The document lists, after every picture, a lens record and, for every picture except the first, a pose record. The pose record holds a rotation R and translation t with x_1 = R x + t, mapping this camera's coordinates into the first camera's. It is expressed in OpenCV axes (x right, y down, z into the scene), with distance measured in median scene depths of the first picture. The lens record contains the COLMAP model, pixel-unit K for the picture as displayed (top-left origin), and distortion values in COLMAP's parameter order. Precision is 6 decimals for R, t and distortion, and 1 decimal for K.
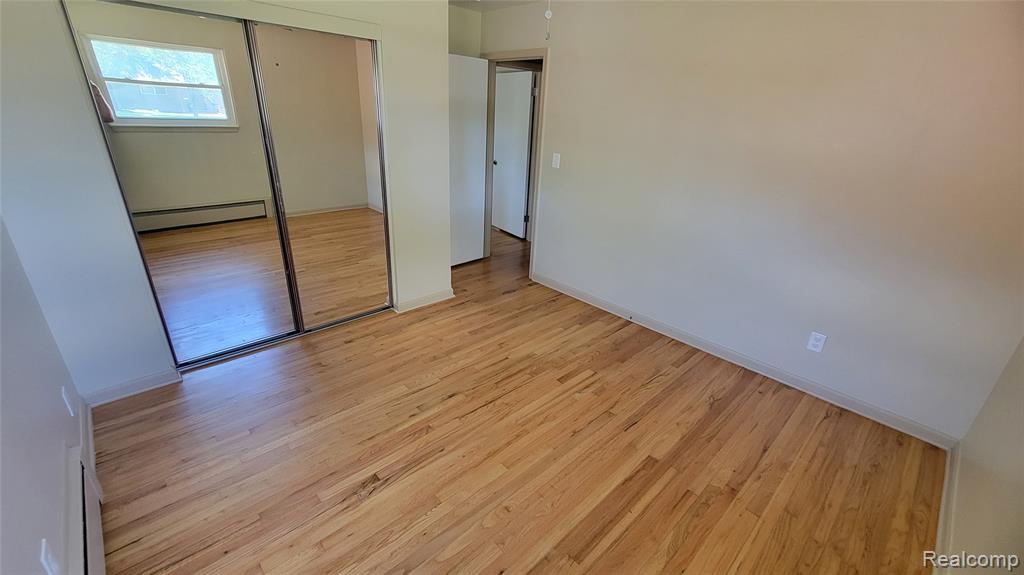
lens RADIAL K [[417.8, 0, 510.8], [0, 417.8, 287.9], [0, 0, 1]] dist [0.000300, -0.002369]
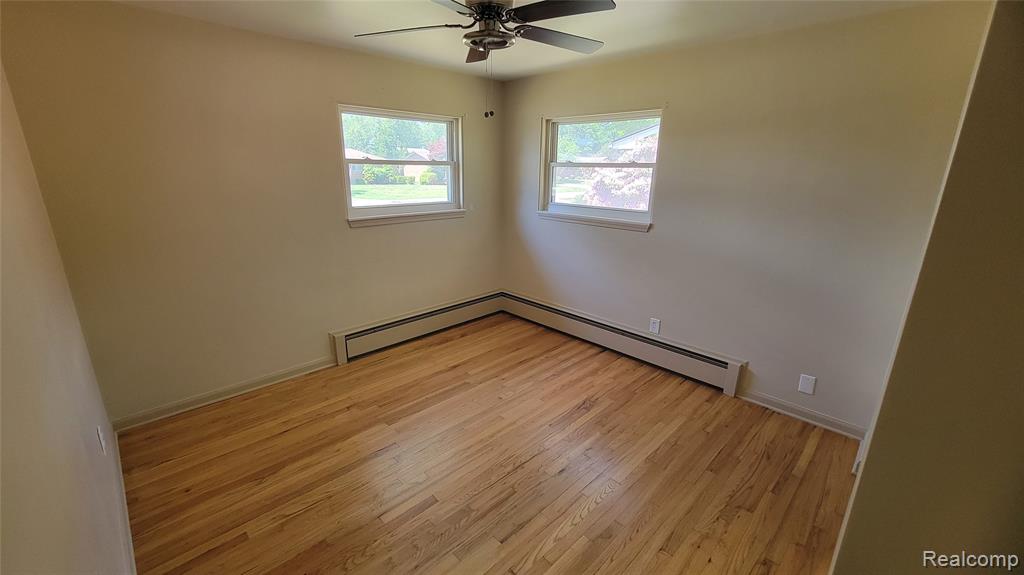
lens RADIAL K [[417.8, 0, 512.8], [0, 417.8, 285.5], [0, 0, 1]] dist [0.000300, -0.002369]
pose [[-0.997823, -0.050792, -0.042055, 0.028105], [-0.065942, 0.771843, 0.632384, -0.716708], [0.000340, 0.633781, -0.773513, 1.616897]]
